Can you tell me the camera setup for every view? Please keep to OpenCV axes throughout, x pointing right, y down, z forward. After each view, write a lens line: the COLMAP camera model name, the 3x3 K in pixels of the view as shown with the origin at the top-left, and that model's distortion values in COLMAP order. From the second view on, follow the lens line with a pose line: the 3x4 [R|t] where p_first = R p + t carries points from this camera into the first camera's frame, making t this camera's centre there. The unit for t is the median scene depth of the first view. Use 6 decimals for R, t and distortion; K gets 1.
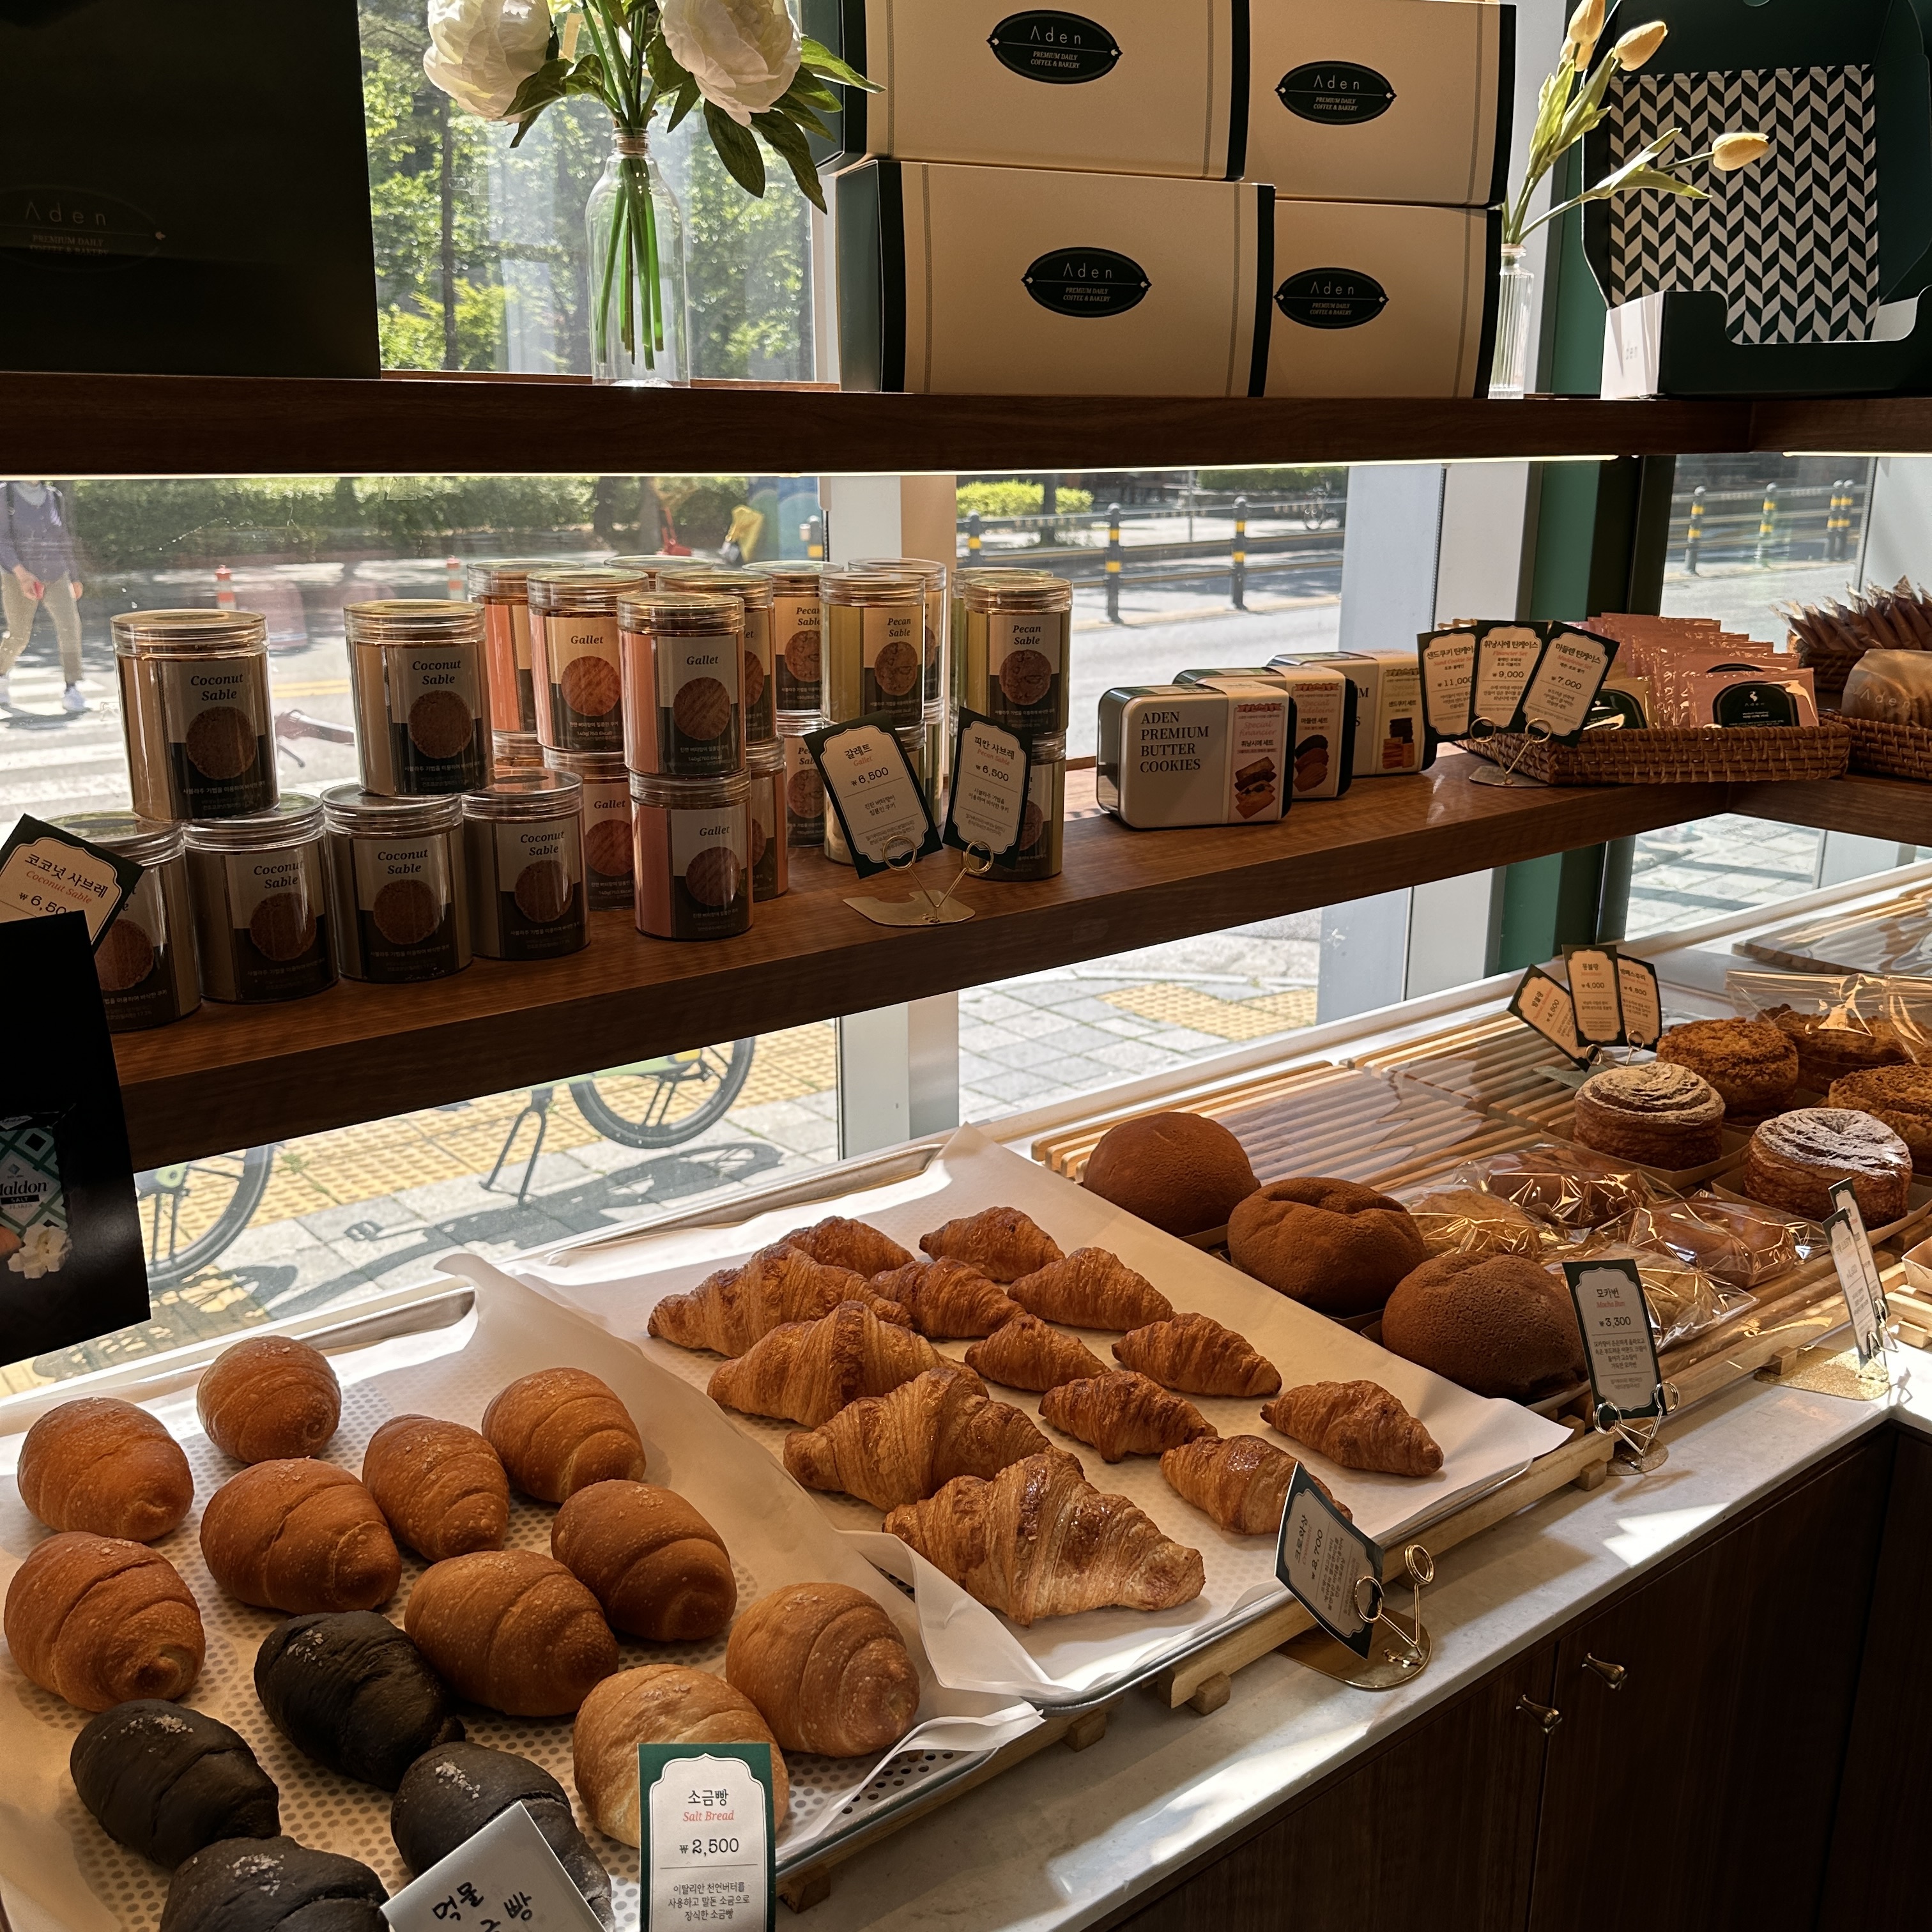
lens RADIAL K [[1842.3, 0, 966.0], [0, 1842.3, 966.0], [0, 0, 1]] dist [0.162950, -0.322867]
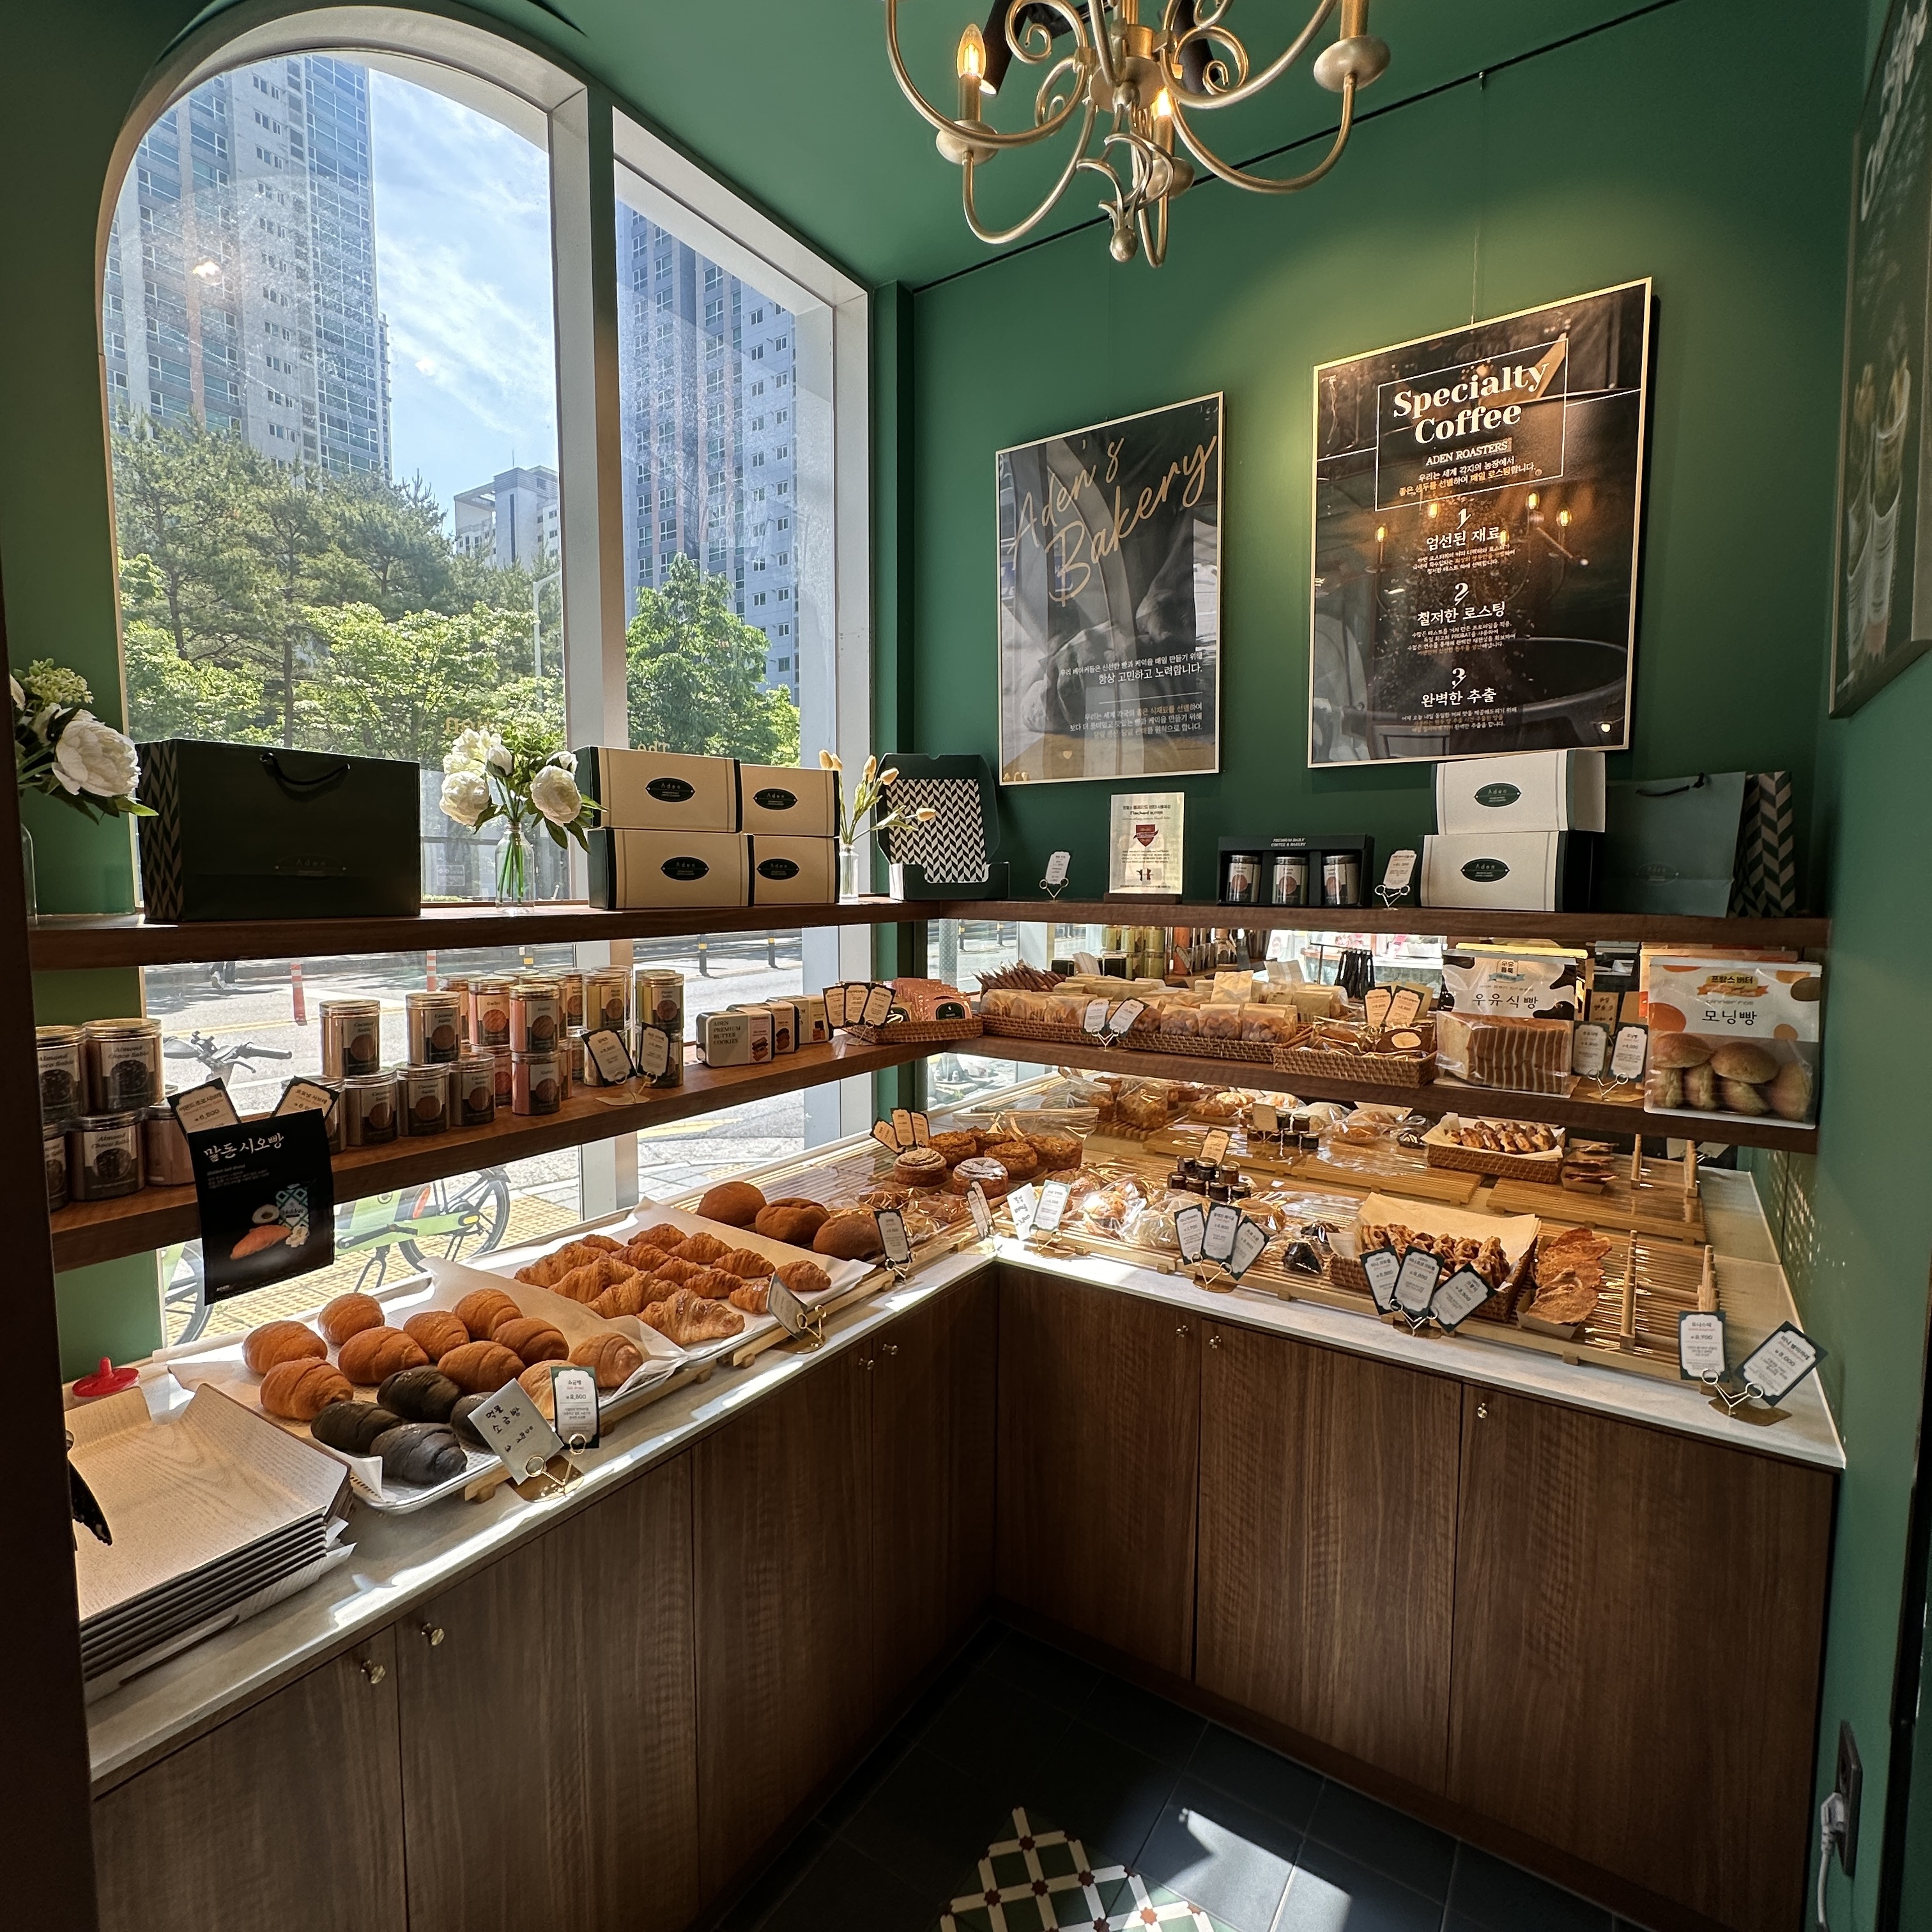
lens RADIAL K [[1025.8, 0, 966.0], [0, 1025.8, 966.0], [0, 0, 1]] dist [0.003741, -0.001040]
pose [[0.946457, -0.022673, 0.322033, -0.029340], [0.082982, 0.981100, -0.174807, 0.063864], [-0.311983, 0.192170, 0.930450, -0.441753]]
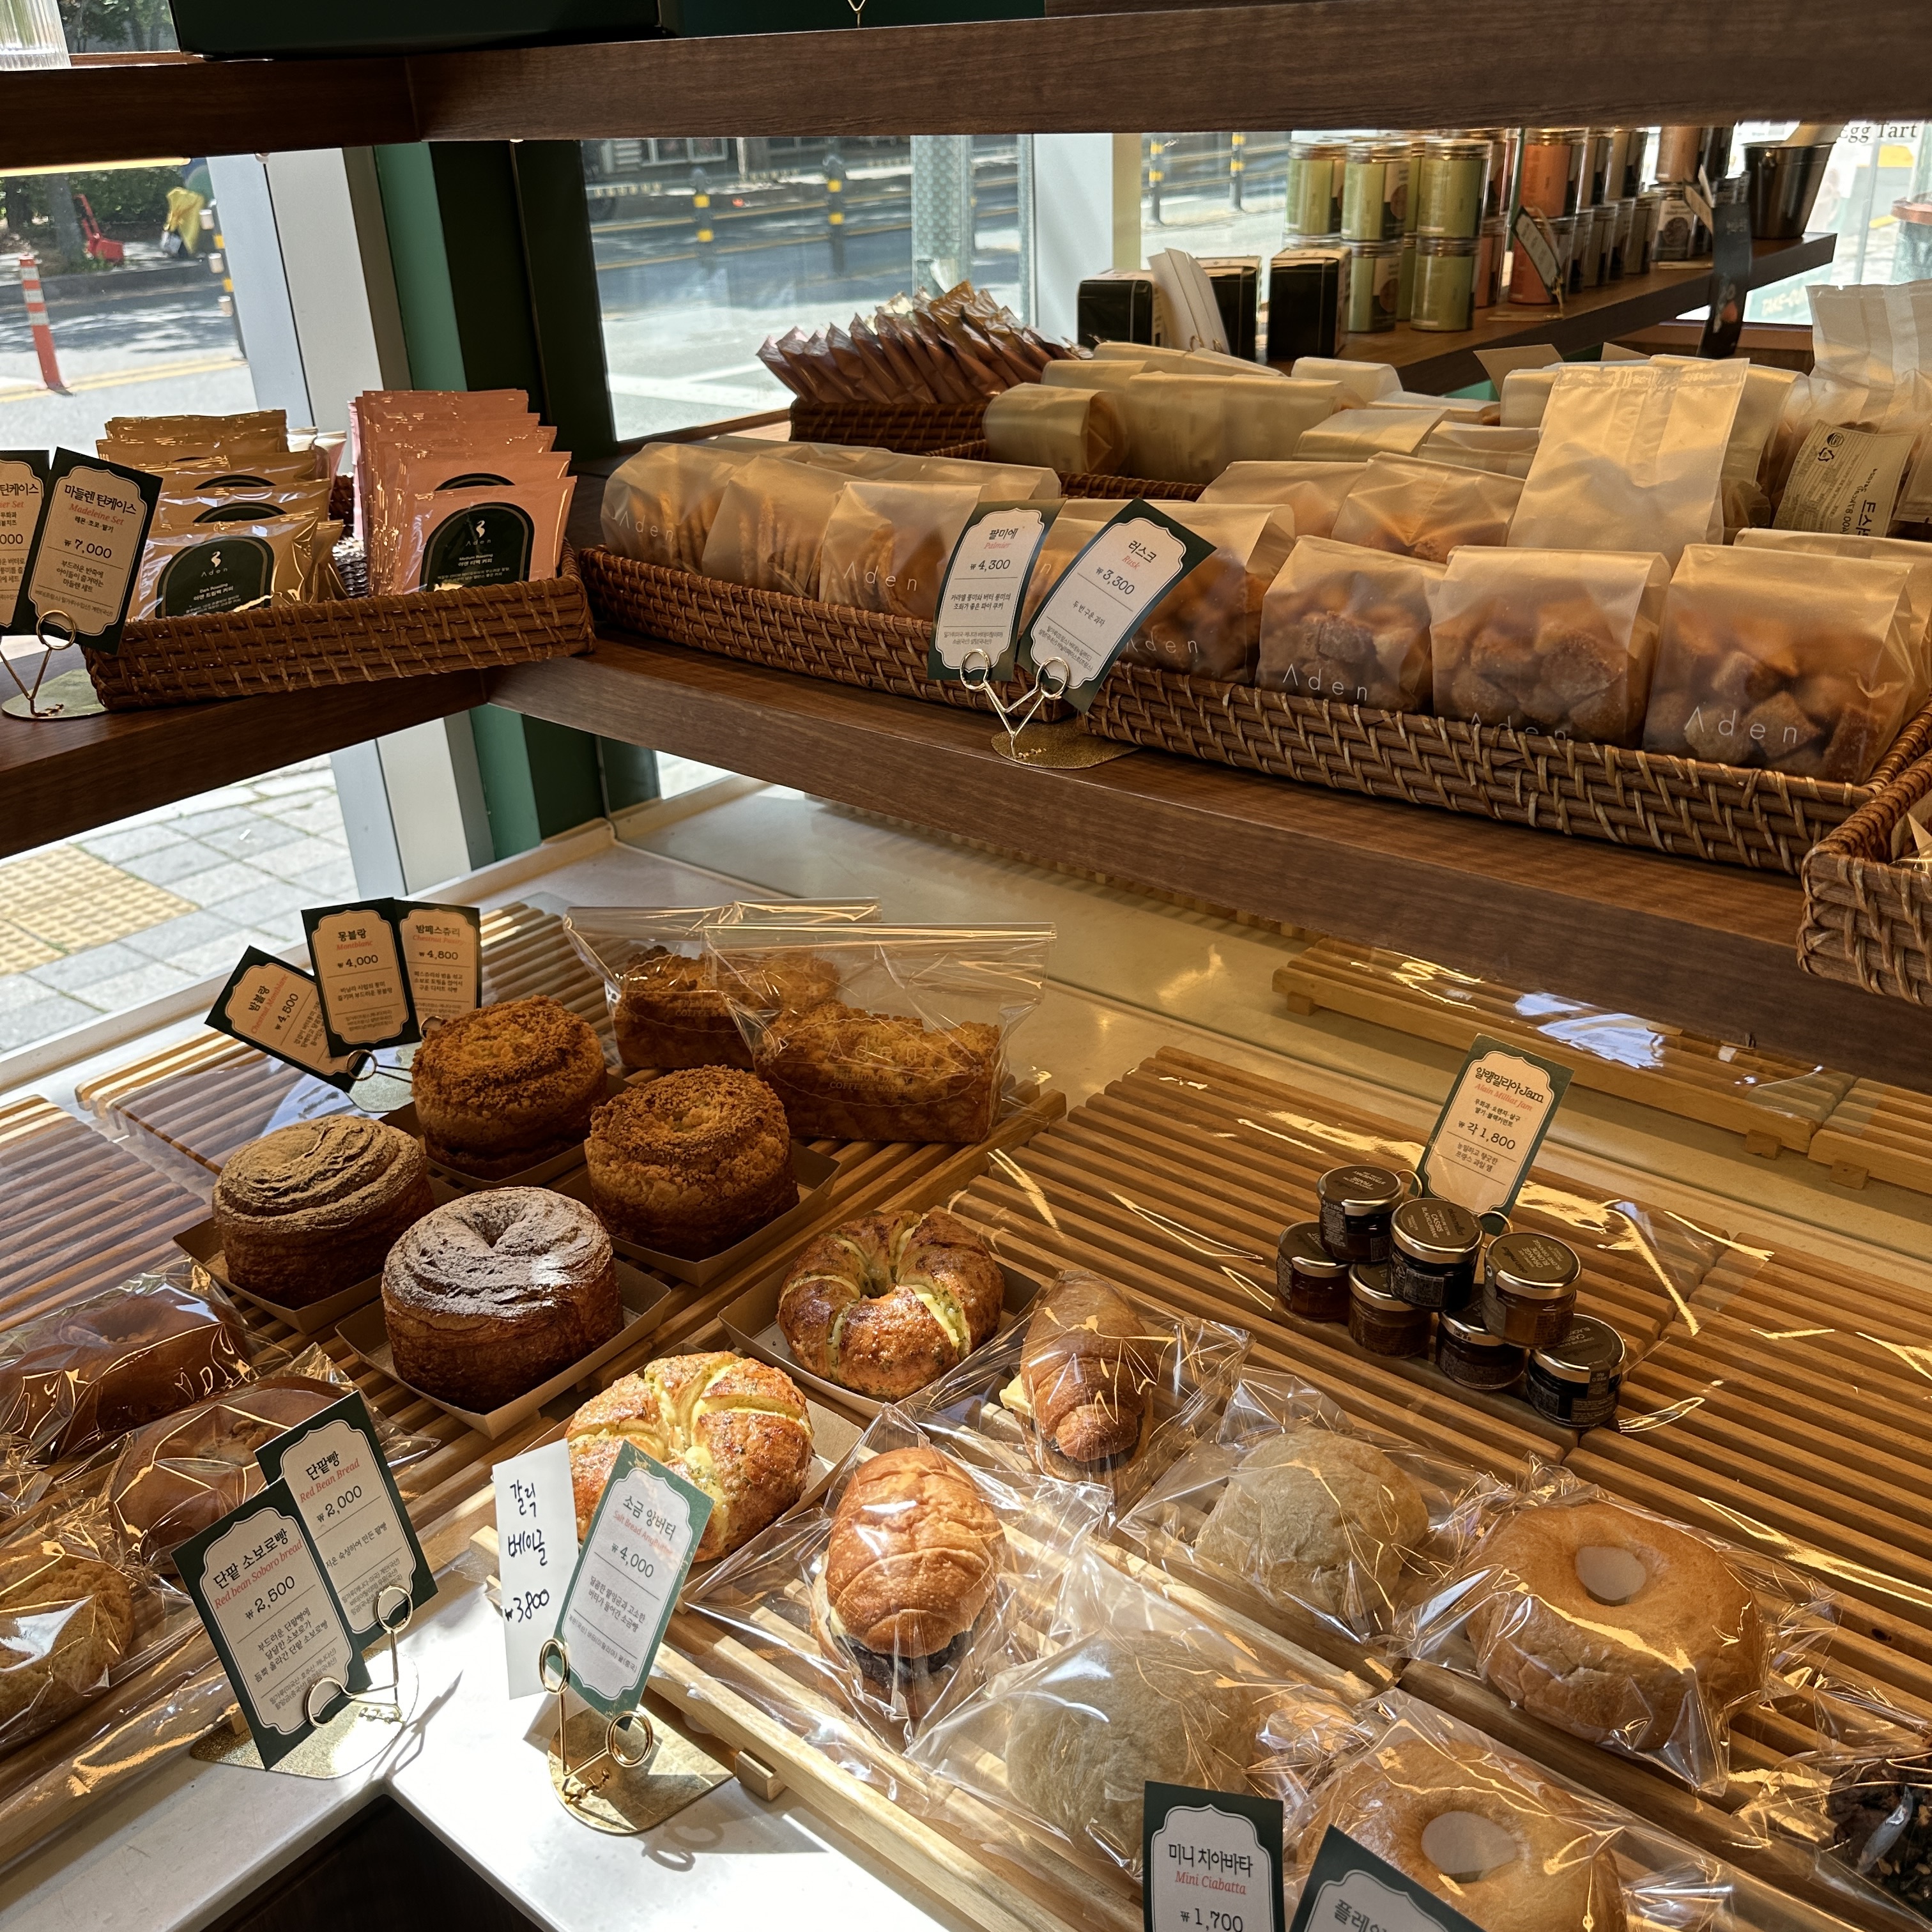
lens RADIAL K [[1894.3, 0, 966.0], [0, 1894.3, 966.0], [0, 0, 1]] dist [0.012337, -0.007857]
pose [[0.976523, -0.124276, 0.175951, 0.535102], [0.094520, 0.981172, 0.168427, -0.104983], [-0.193569, -0.147842, 0.969883, 0.343665]]
